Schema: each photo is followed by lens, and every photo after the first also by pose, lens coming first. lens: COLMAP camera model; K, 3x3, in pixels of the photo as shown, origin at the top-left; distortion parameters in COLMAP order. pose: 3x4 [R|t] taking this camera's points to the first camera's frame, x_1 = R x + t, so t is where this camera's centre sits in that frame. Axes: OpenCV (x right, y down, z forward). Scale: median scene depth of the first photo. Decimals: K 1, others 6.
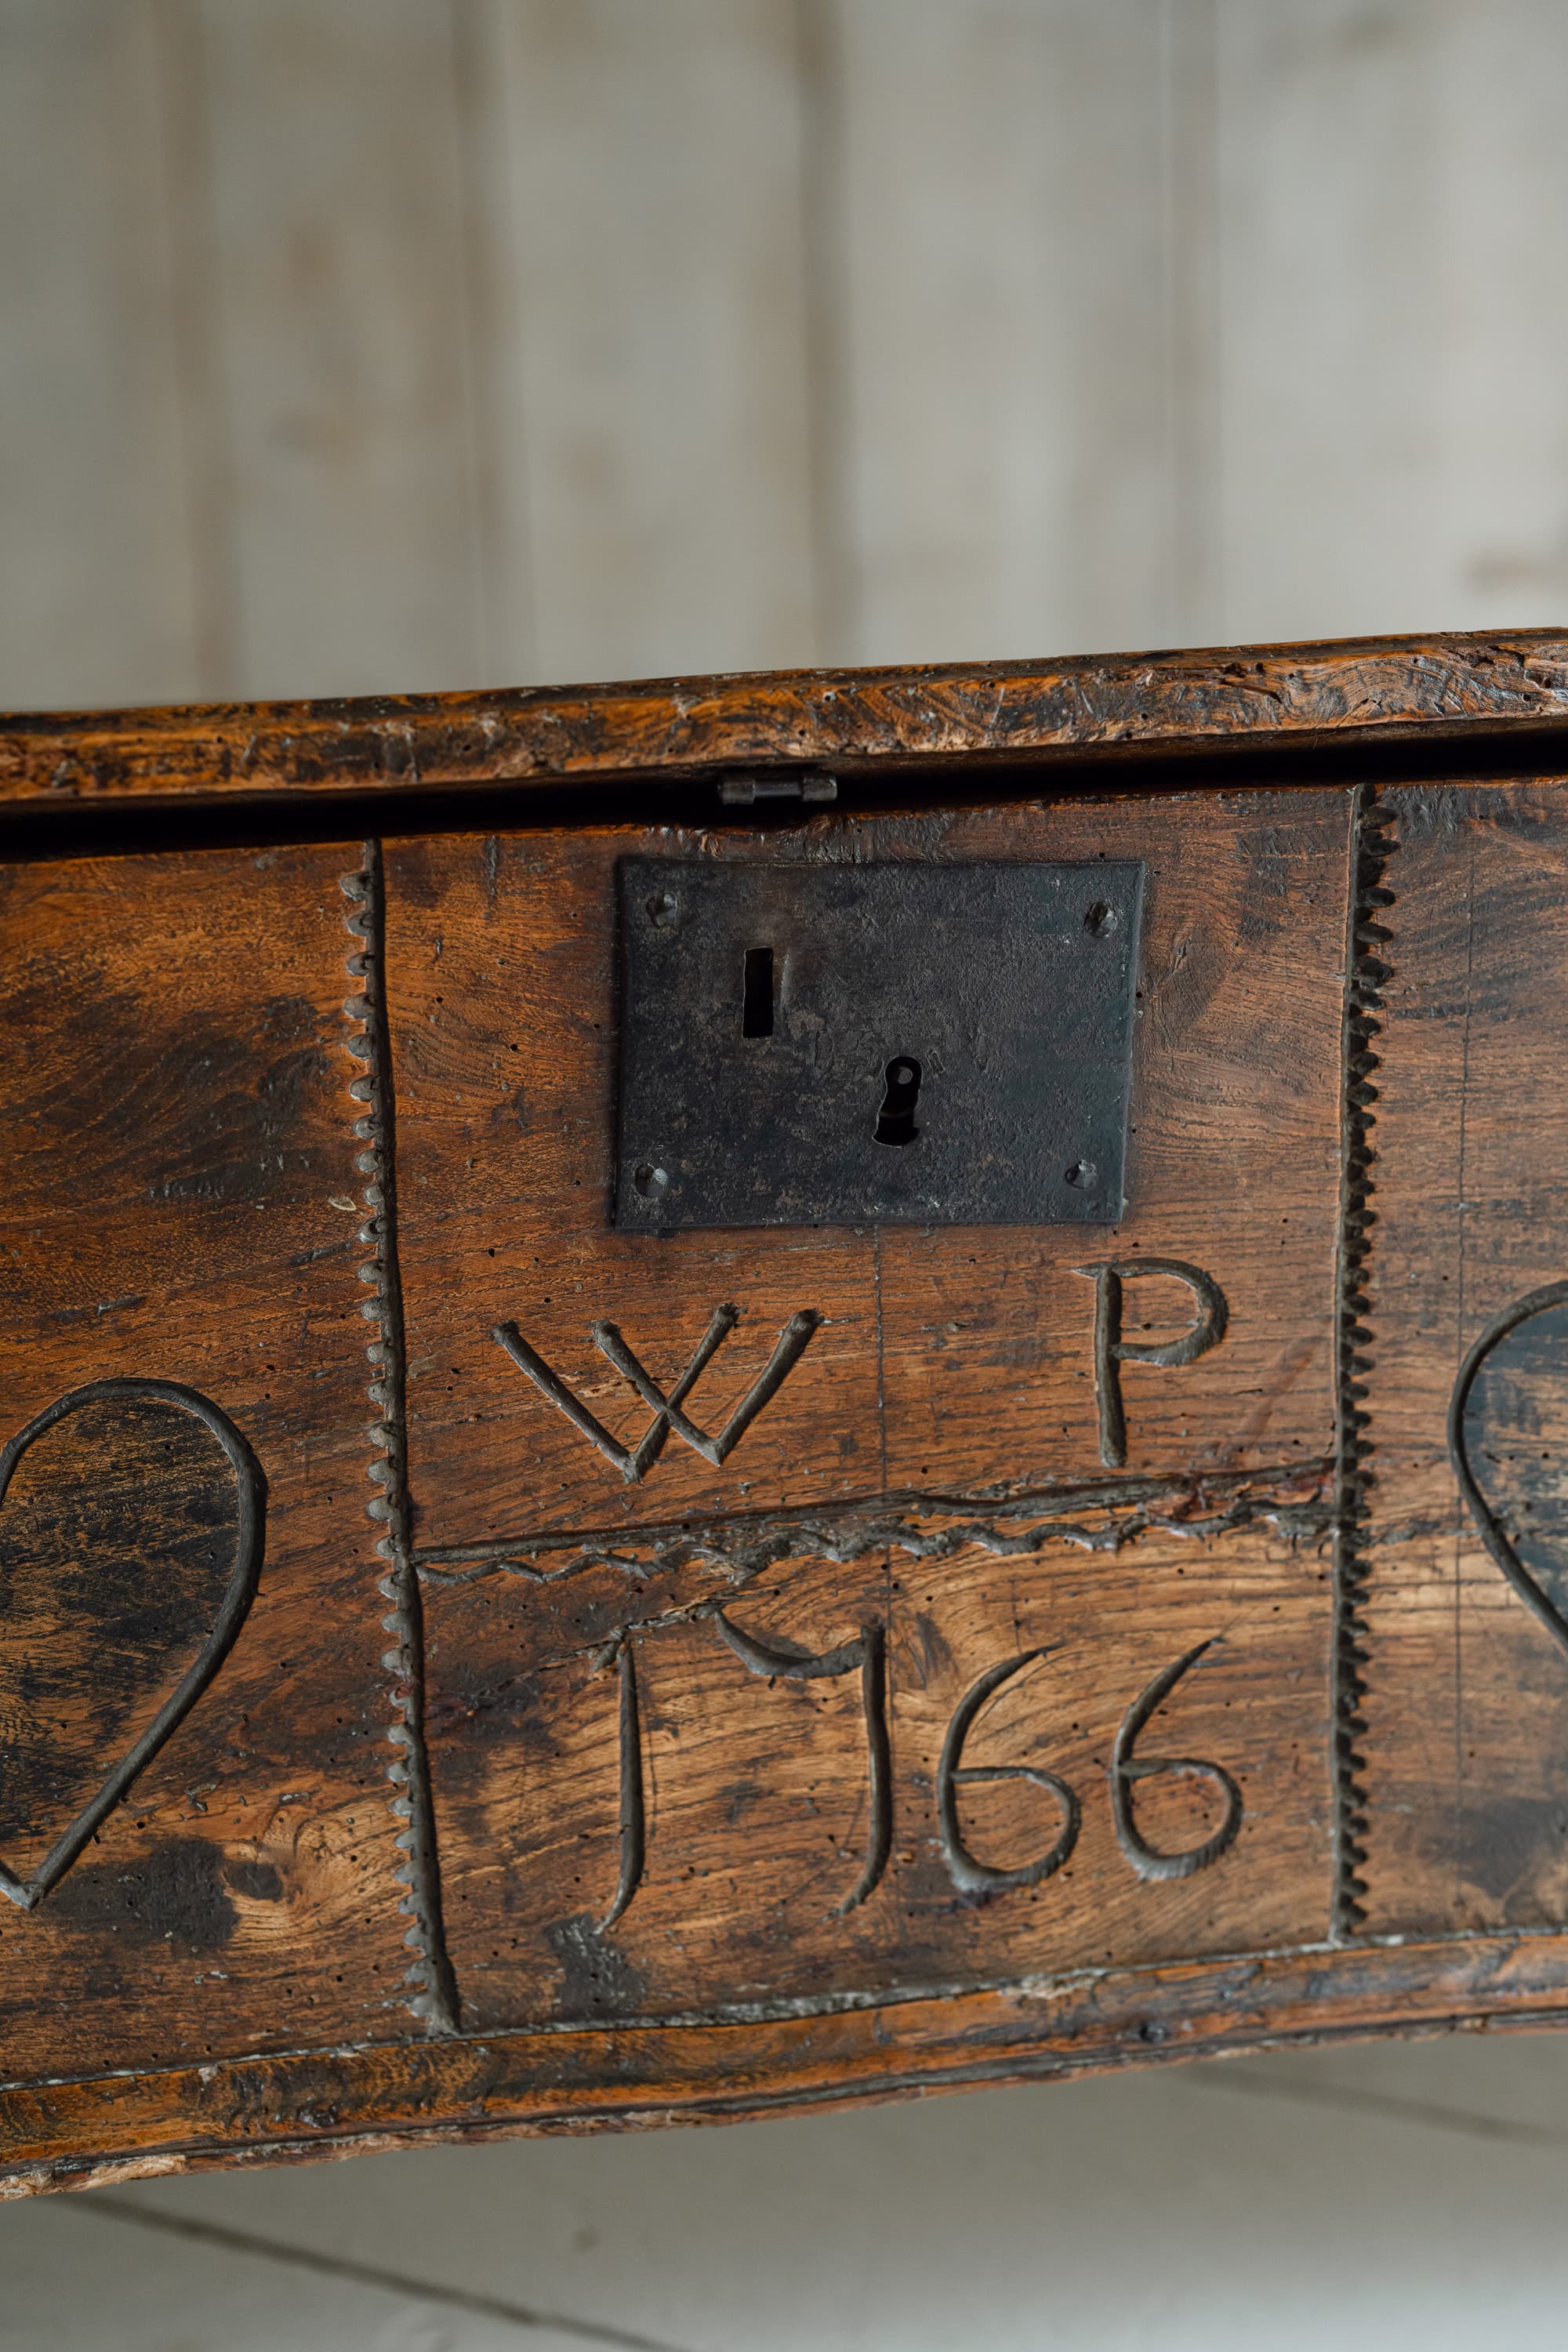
lens RADIAL K [[3347.6, 0, 780.3], [0, 3347.6, 1146.2], [0, 0, 1]] dist [-0.014755, 0.160913]
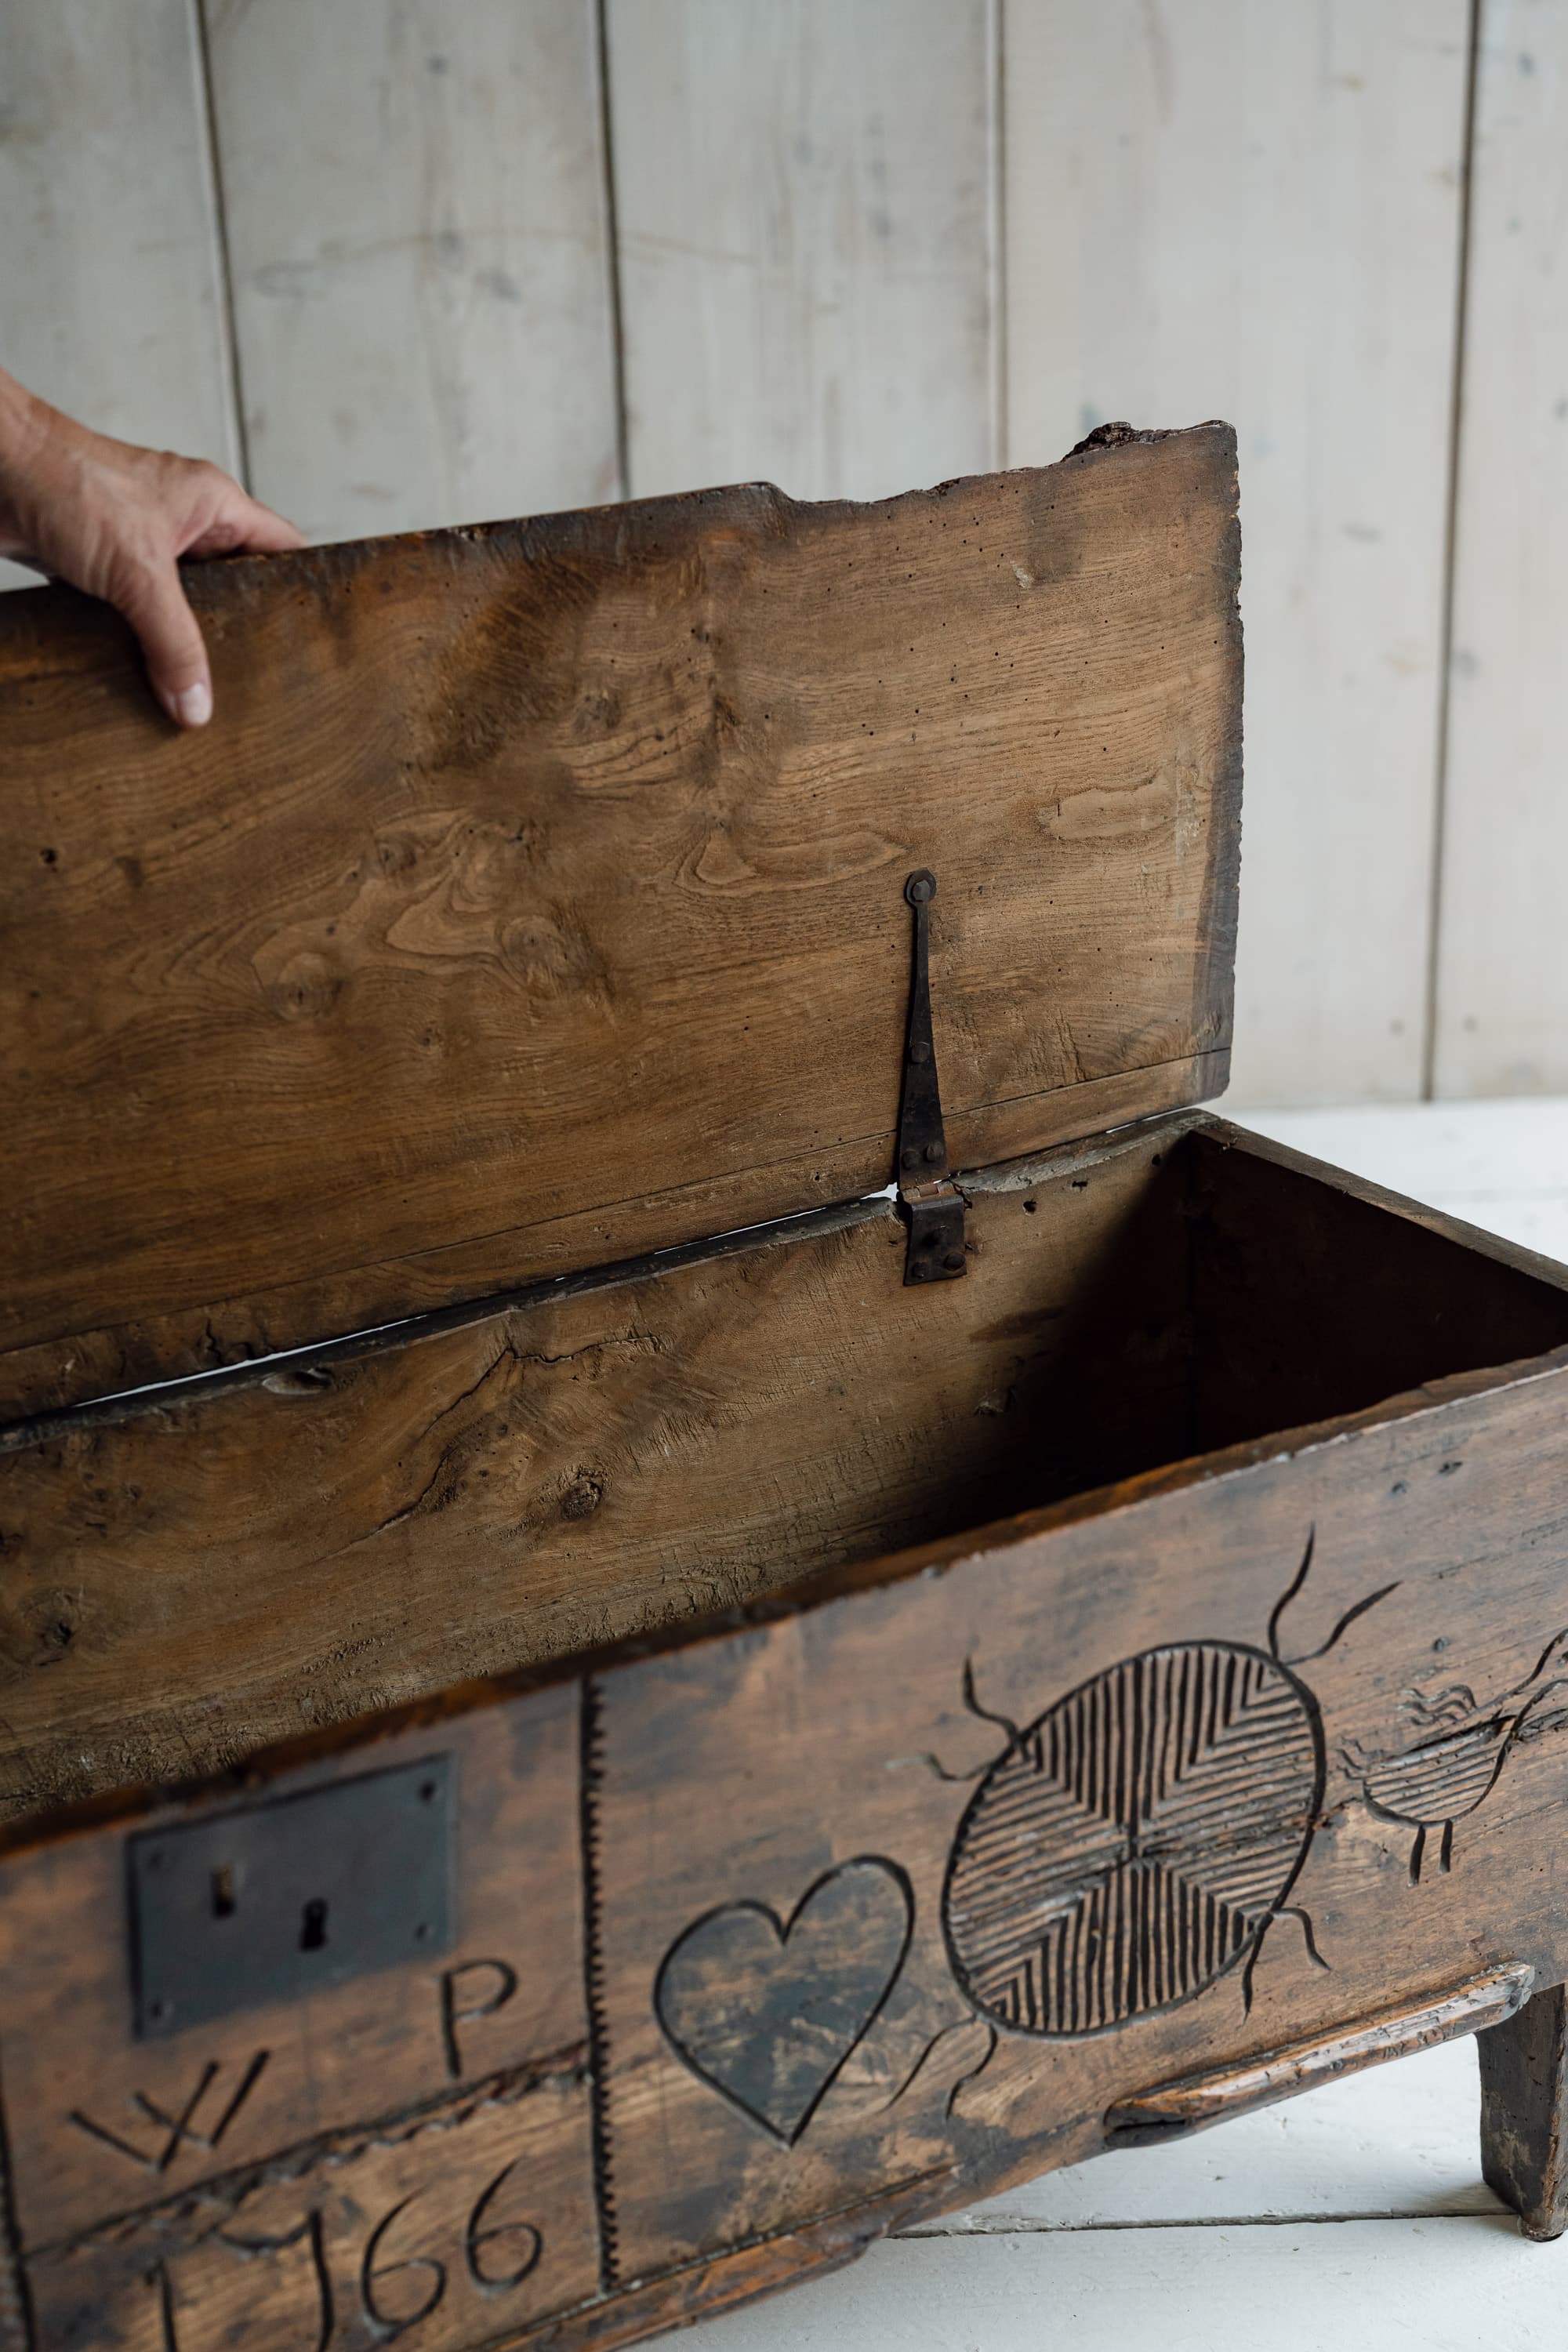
lens RADIAL K [[3383.4, 0, 745.7], [0, 3383.4, 1181.5], [0, 0, 1]] dist [0.001554, 0.104462]
pose [[0.936549, -0.138487, 0.322021, -0.223346], [0.071508, 0.974812, 0.211254, -0.637155], [-0.343166, -0.174823, 0.922862, -0.432950]]
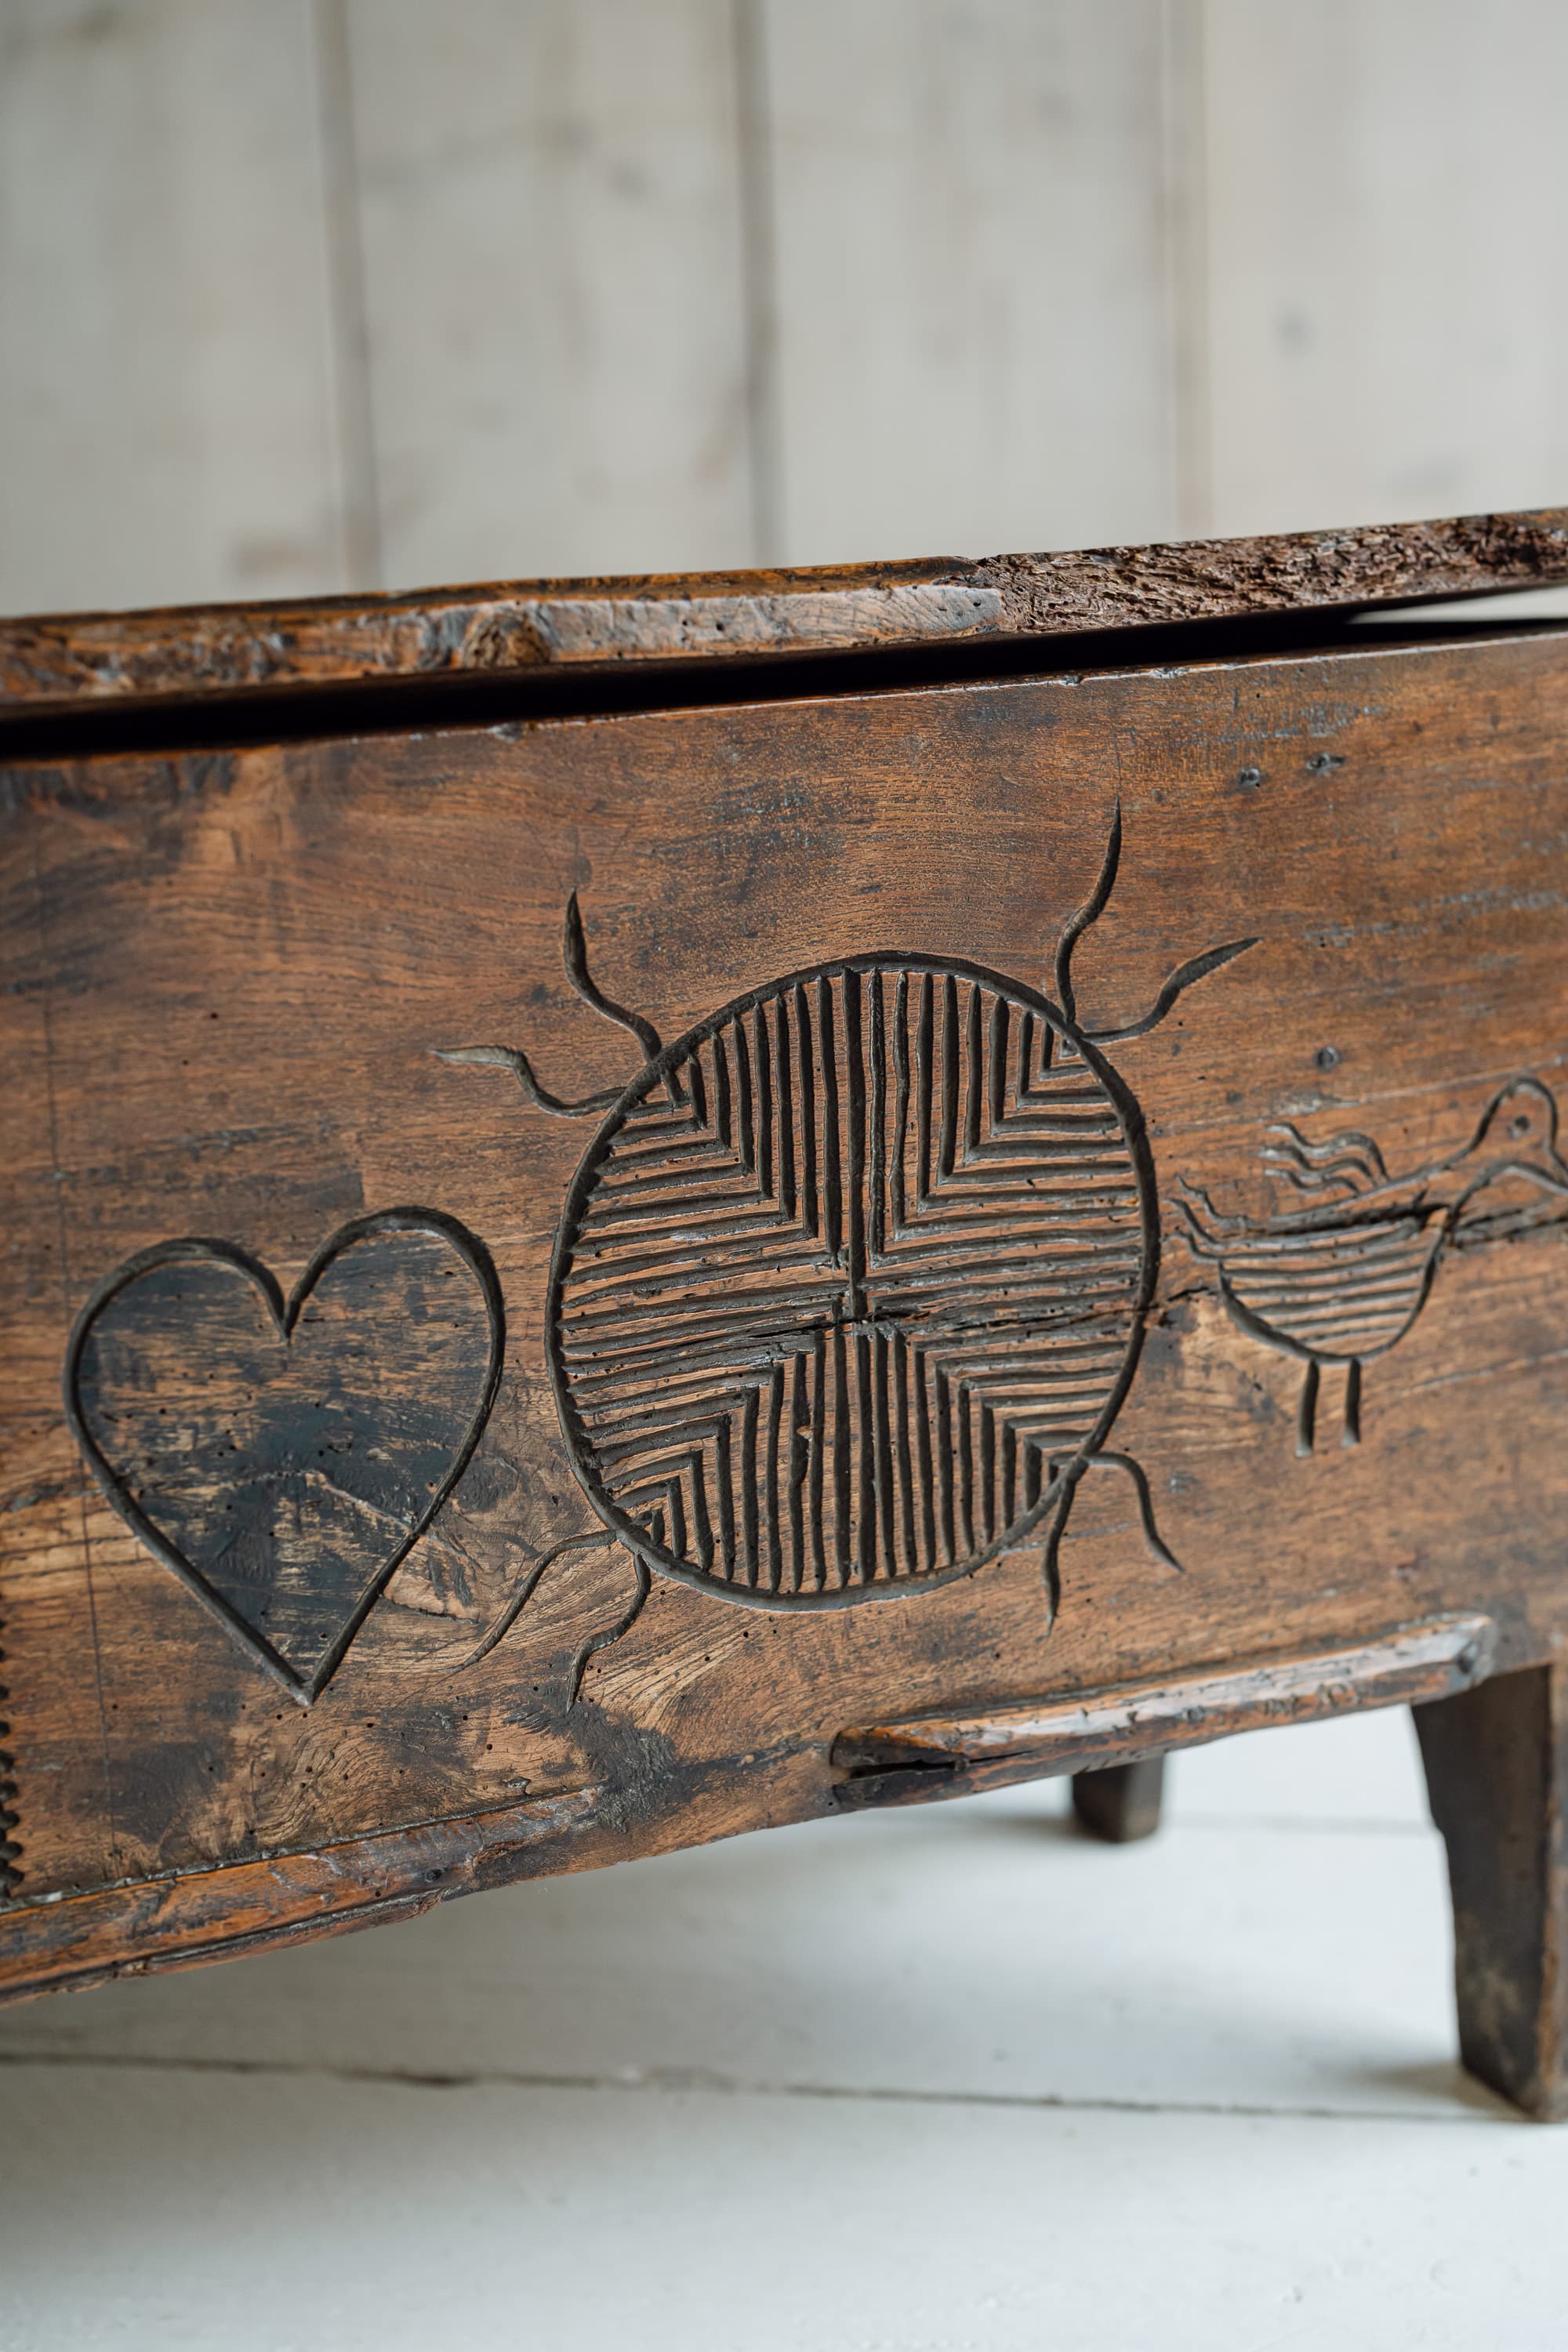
lens RADIAL K [[3347.6, 0, 780.3], [0, 3347.6, 1146.2], [0, 0, 1]] dist [-0.014755, 0.160913]
pose [[0.948660, -0.064361, 0.309680, 0.095803], [0.063574, 0.997897, 0.012646, 0.009826], [-0.309843, 0.007691, 0.950757, -0.044750]]
